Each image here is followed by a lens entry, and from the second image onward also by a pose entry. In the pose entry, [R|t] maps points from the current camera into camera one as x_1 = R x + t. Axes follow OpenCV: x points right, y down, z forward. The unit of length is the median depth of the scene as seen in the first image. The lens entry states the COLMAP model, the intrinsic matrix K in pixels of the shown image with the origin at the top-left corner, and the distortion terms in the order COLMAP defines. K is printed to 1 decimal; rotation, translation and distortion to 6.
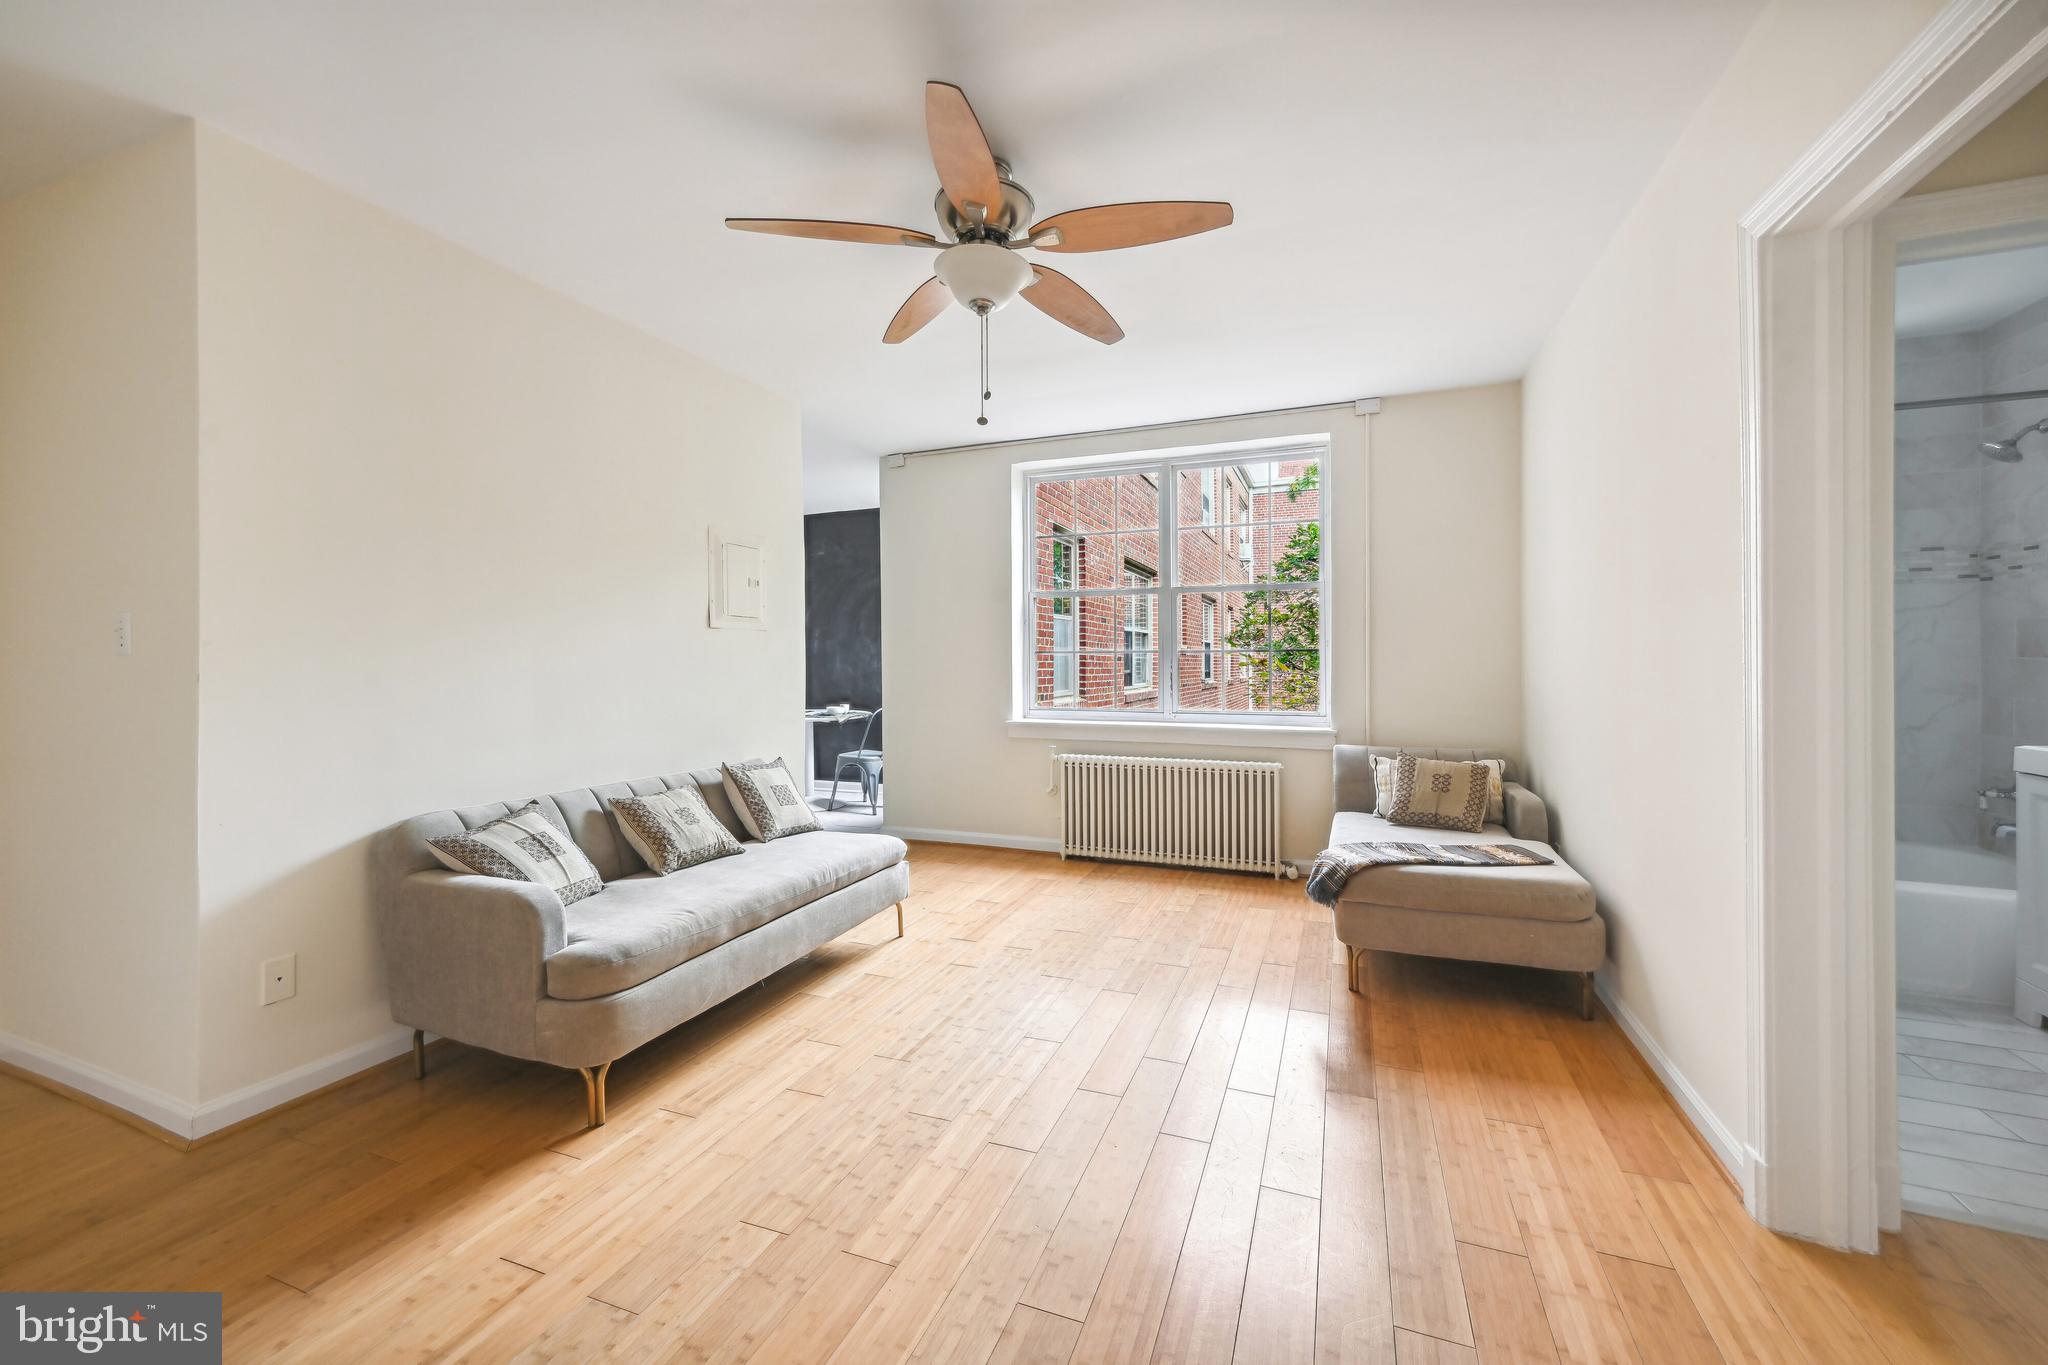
lens RADIAL K [[791.2, 0, 1042.4], [0, 791.2, 660.3], [0, 0, 1]] dist [0.003505, 0.000458]
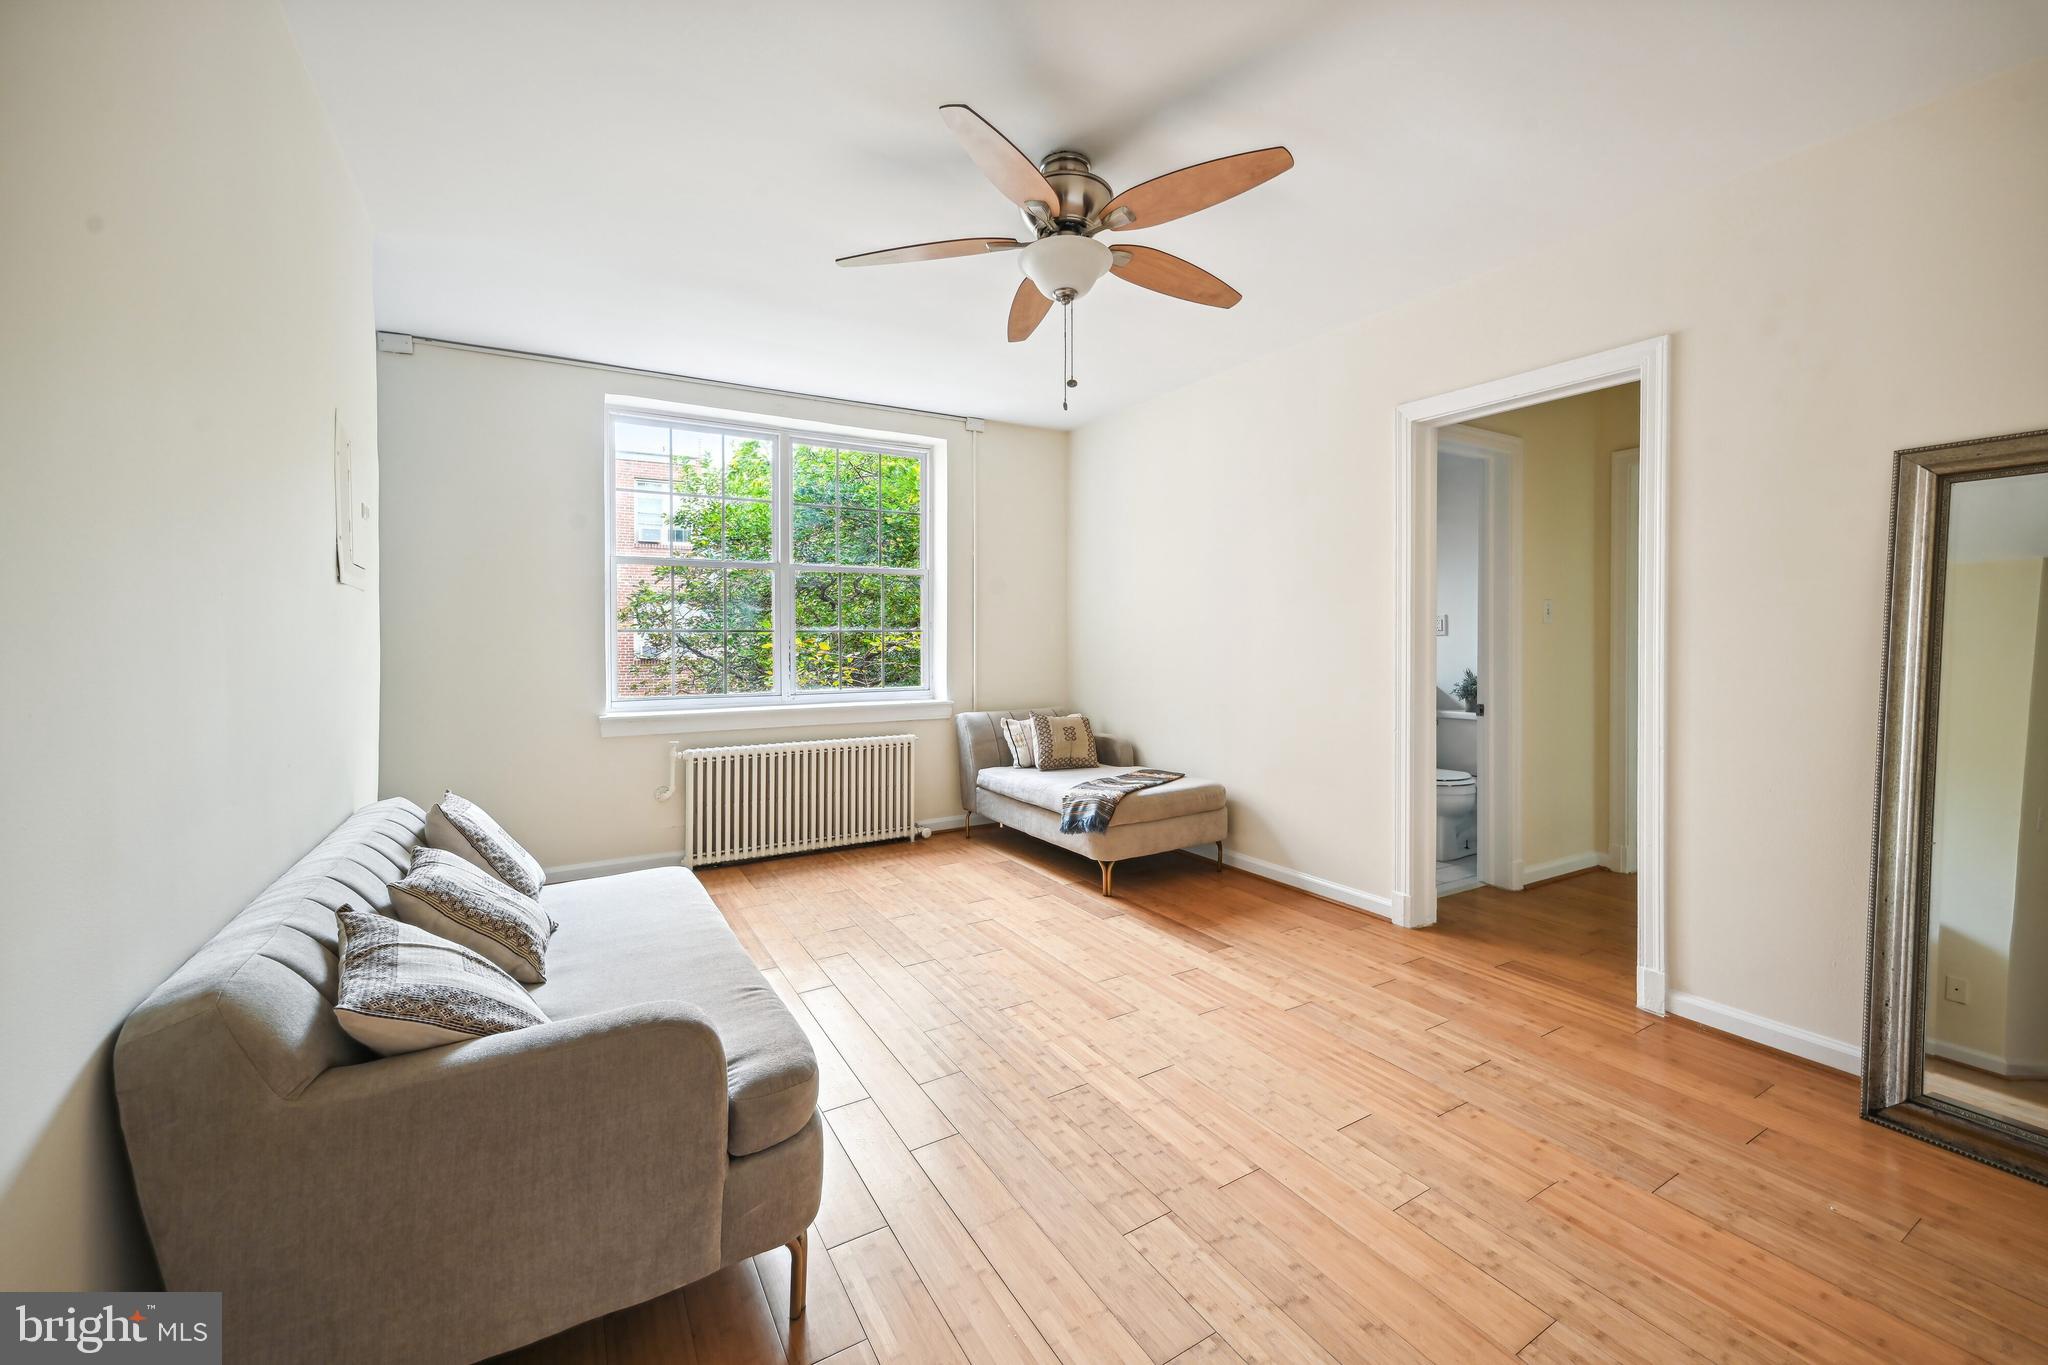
lens RADIAL K [[803.6, 0, 1017.5], [0, 803.6, 637.0], [0, 0, 1]] dist [0.000455, 0.000265]
pose [[0.626349, 0.002718, 0.779538, -0.690777], [0.002253, 0.999983, -0.005297, 0.004097], [-0.779539, 0.005074, 0.626333, 0.288247]]
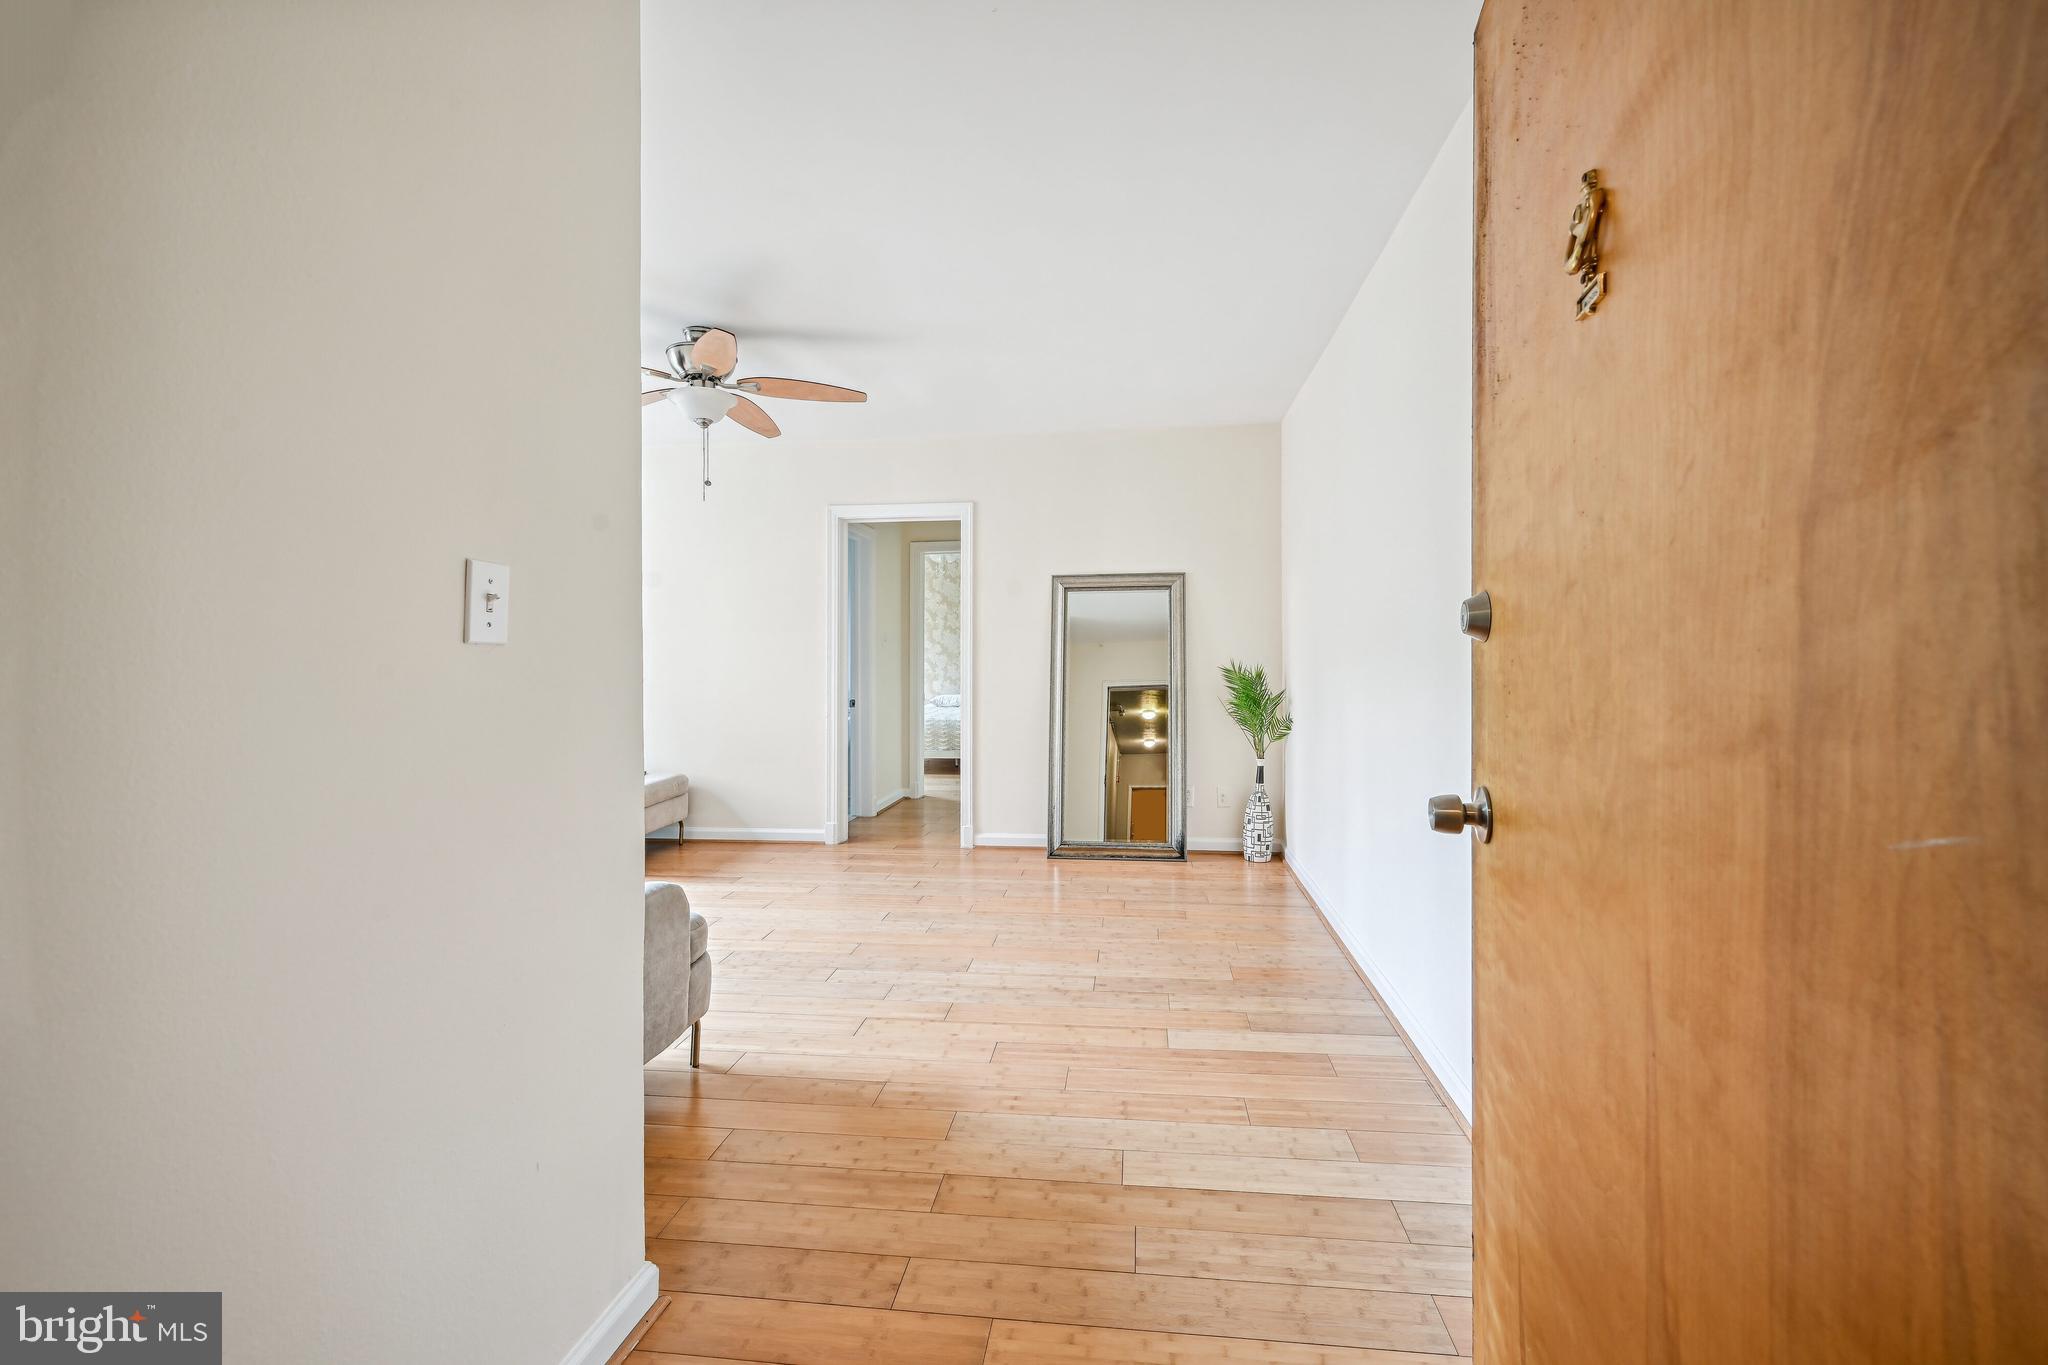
lens RADIAL K [[791.2, 0, 1042.4], [0, 791.2, 660.3], [0, 0, 1]] dist [0.003505, 0.000458]
pose [[-0.242049, -0.003997, 0.970256, -1.248475], [0.013901, 0.999875, 0.007587, 0.002361], [-0.970164, 0.015324, -0.241964, 0.550367]]
